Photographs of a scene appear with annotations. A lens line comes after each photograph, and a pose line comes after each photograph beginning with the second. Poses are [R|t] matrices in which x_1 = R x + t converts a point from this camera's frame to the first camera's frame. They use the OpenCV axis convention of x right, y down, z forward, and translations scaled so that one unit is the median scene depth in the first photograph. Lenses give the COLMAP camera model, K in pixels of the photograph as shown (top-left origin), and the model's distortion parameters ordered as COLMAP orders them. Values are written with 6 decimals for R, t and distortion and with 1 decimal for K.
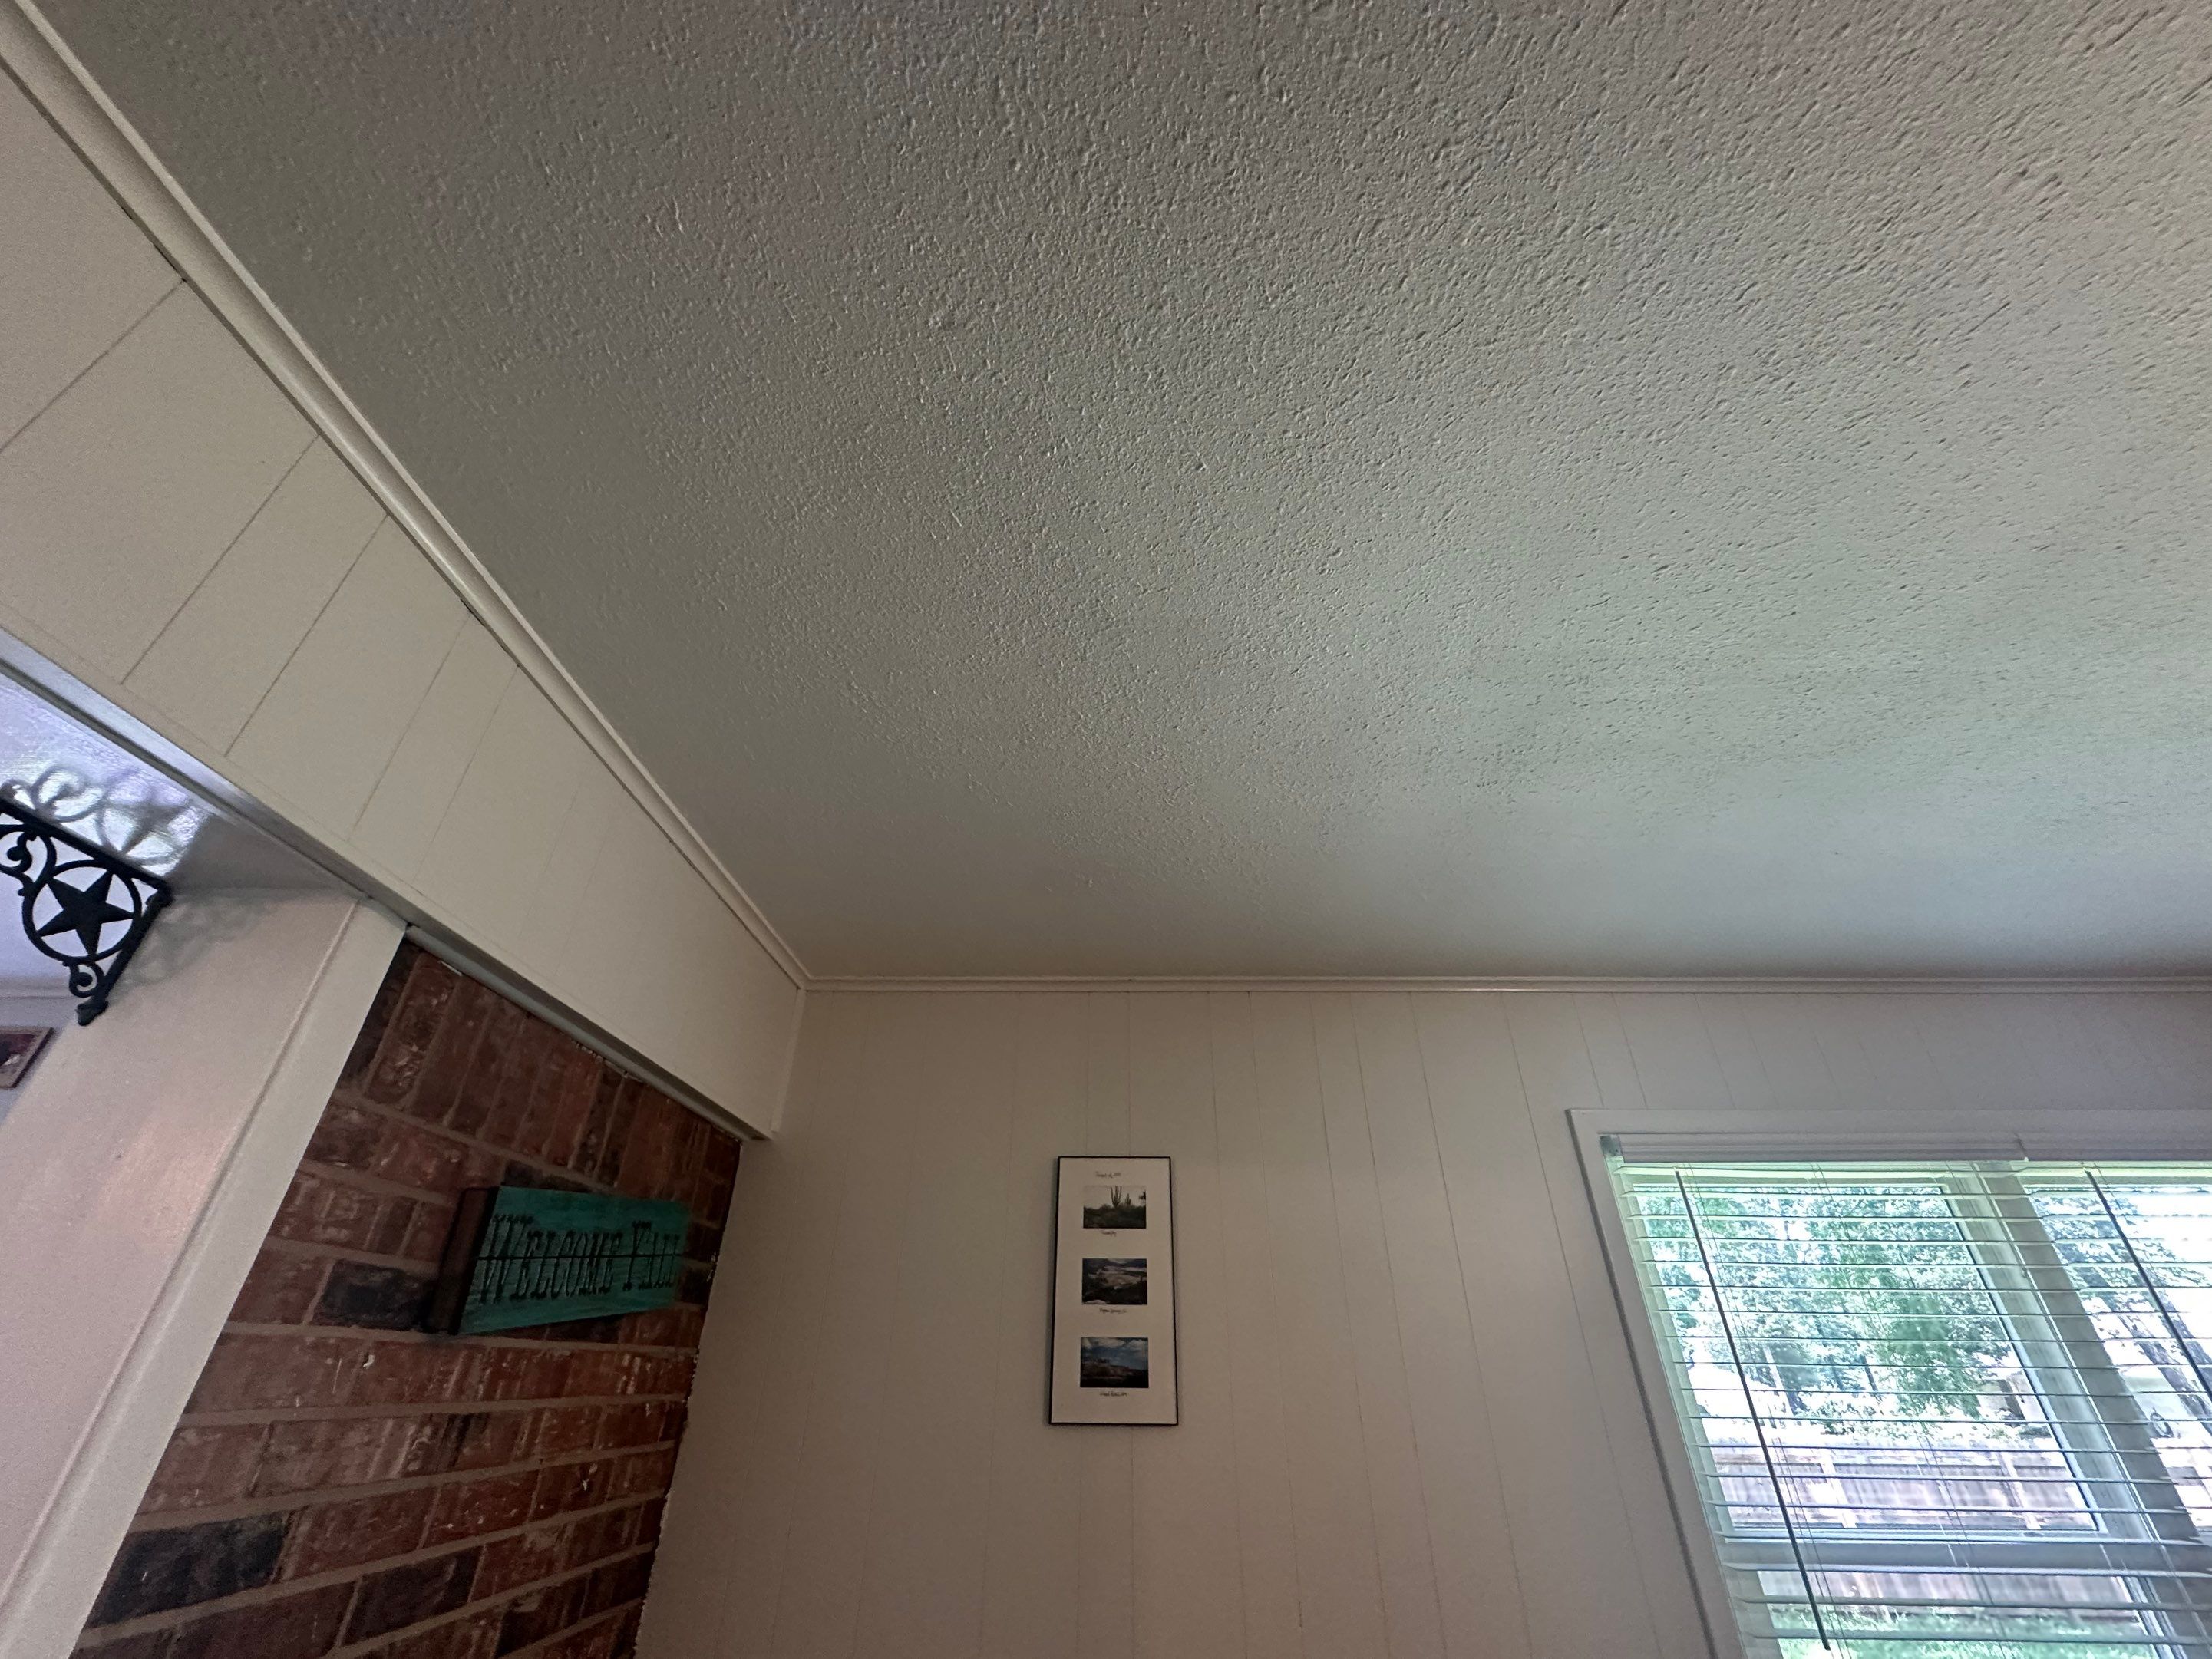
lens RADIAL K [[876.2, 0, 1100.0], [0, 876.2, 840.2], [0, 0, 1]] dist [-0.002162, 0.000395]
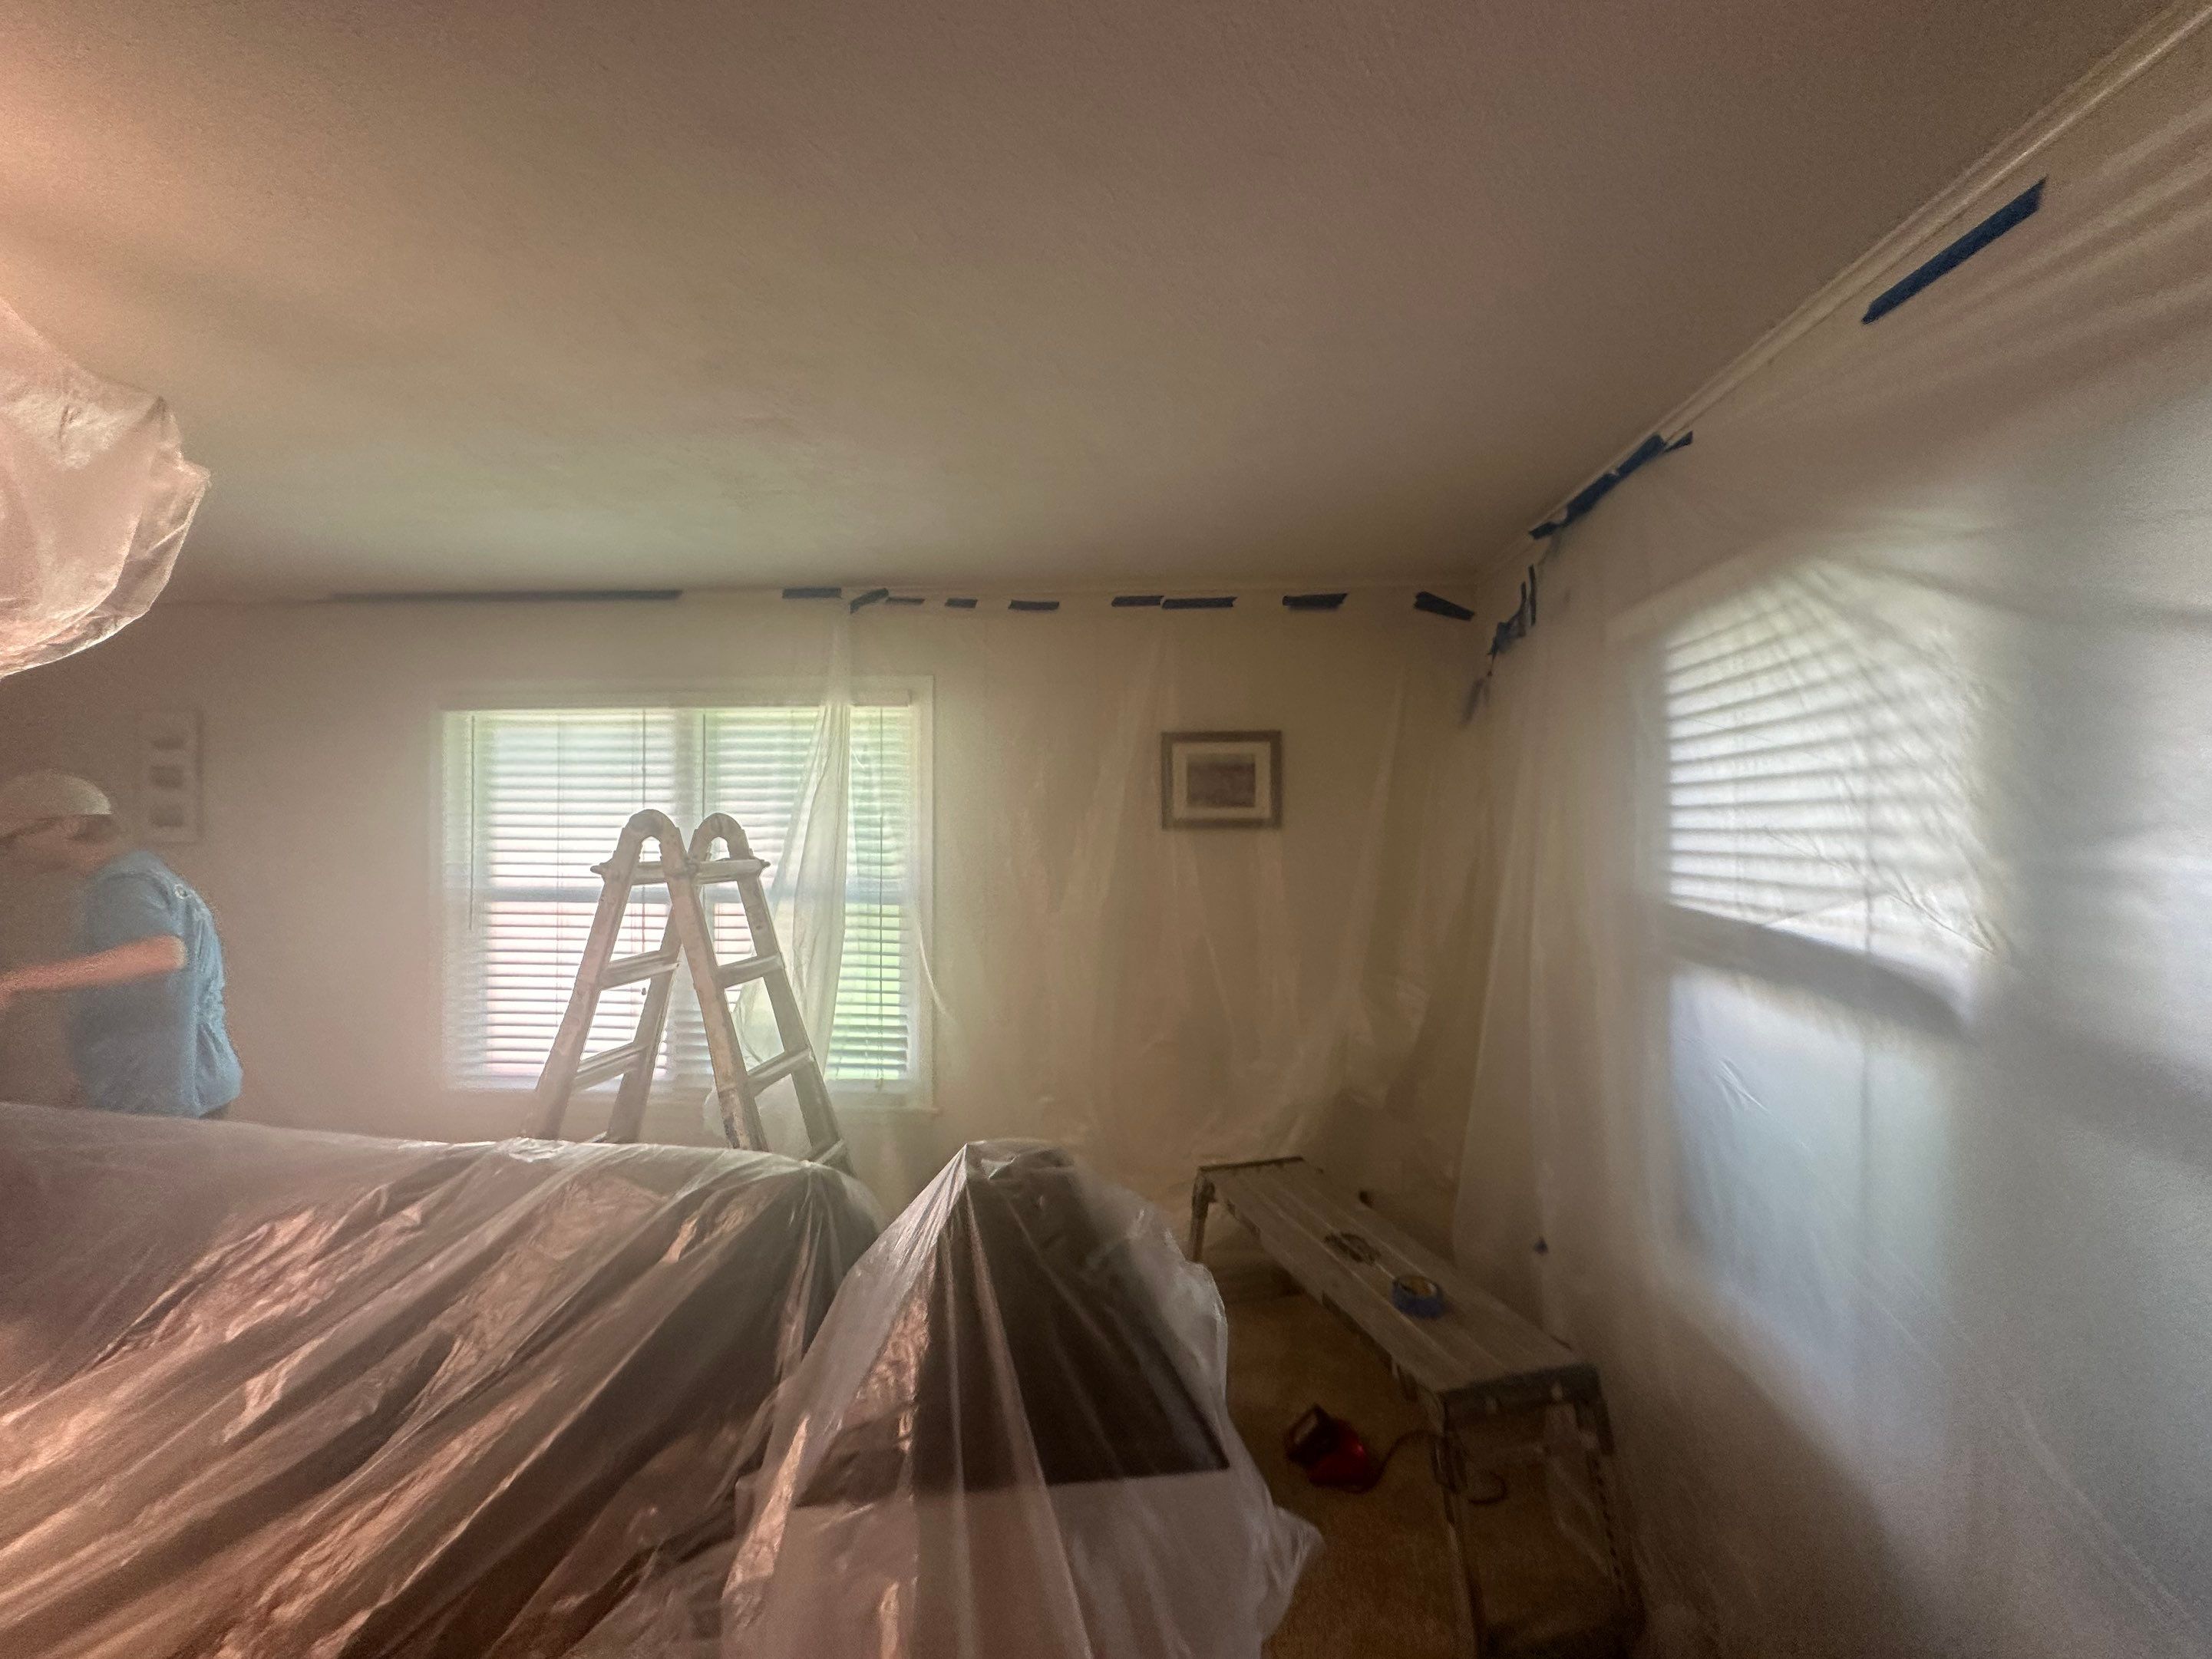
lens RADIAL K [[876.2, 0, 1100.0], [0, 876.2, 840.2], [0, 0, 1]] dist [-0.002162, 0.000395]
pose [[0.998964, -0.003066, -0.045413, 2.633537], [0.026428, 0.851390, 0.523868, -0.359767], [0.037058, -0.524525, 0.850588, -0.685978]]
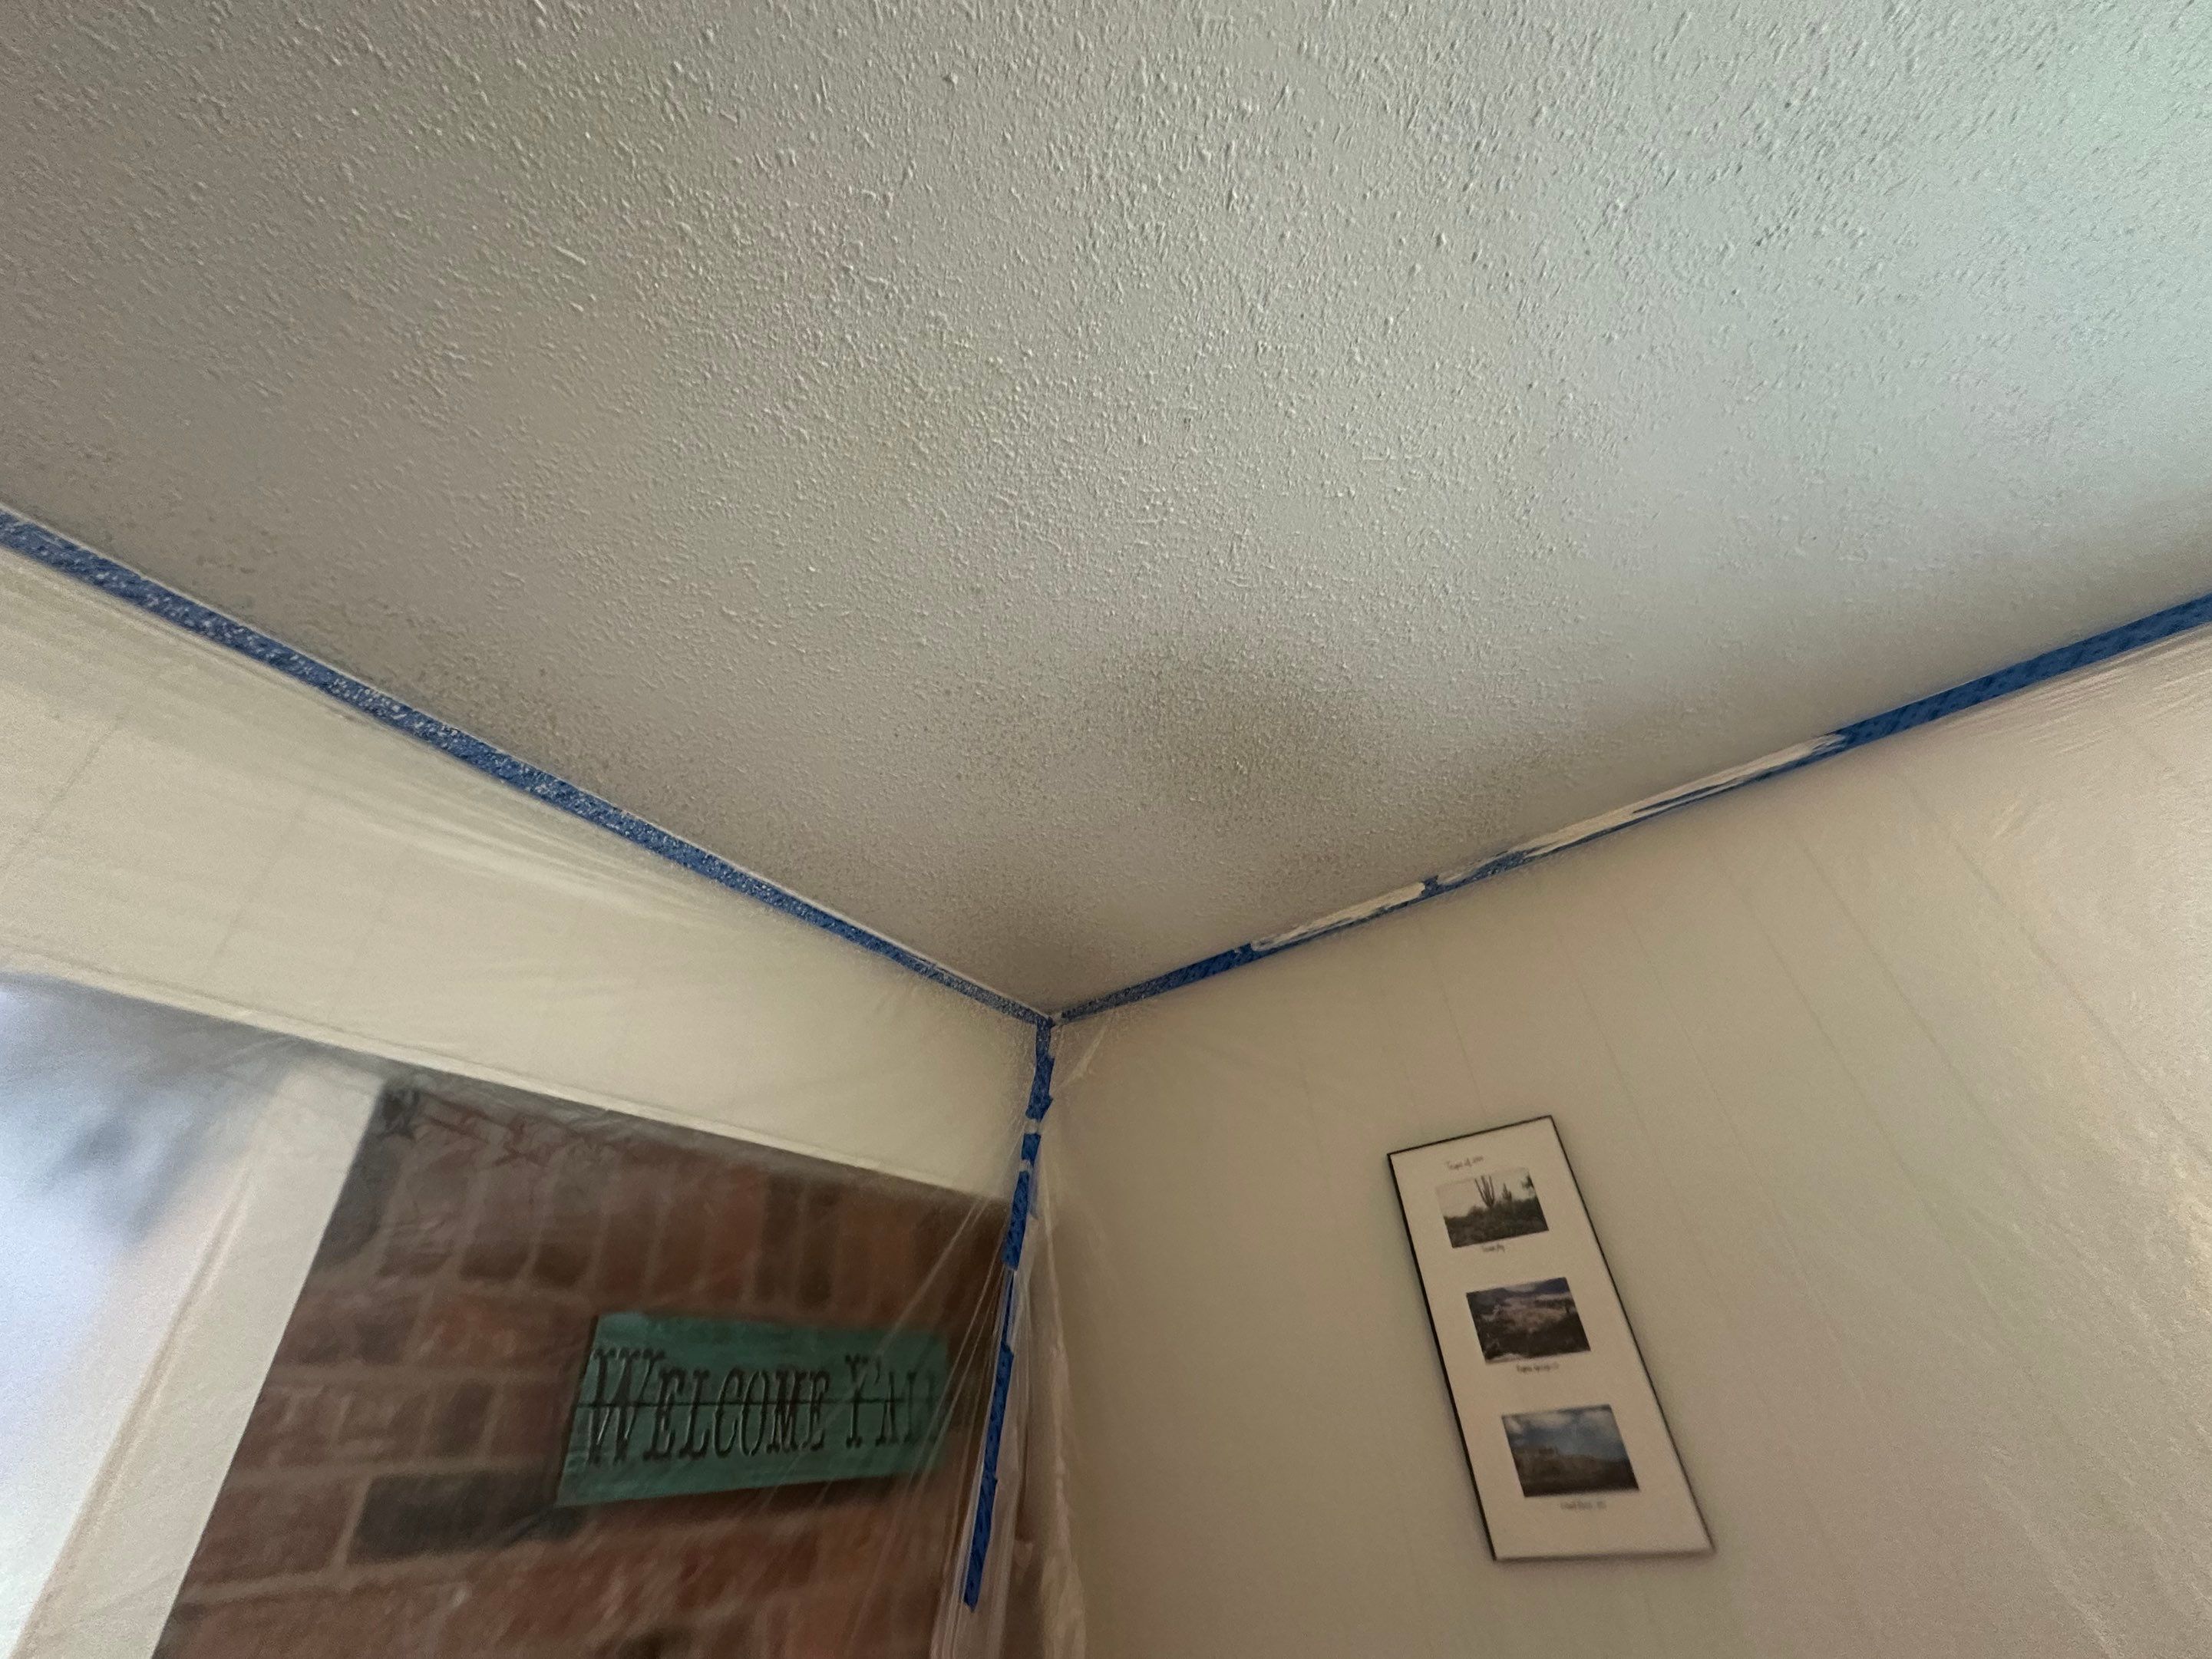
lens RADIAL K [[876.2, 0, 1100.0], [0, 876.2, 840.2], [0, 0, 1]] dist [-0.002162, 0.000395]
pose [[0.842206, -0.372357, -0.389923, 0.178853], [0.353535, 0.927427, -0.122037, 0.186219], [0.407066, -0.035071, 0.912725, 0.385058]]
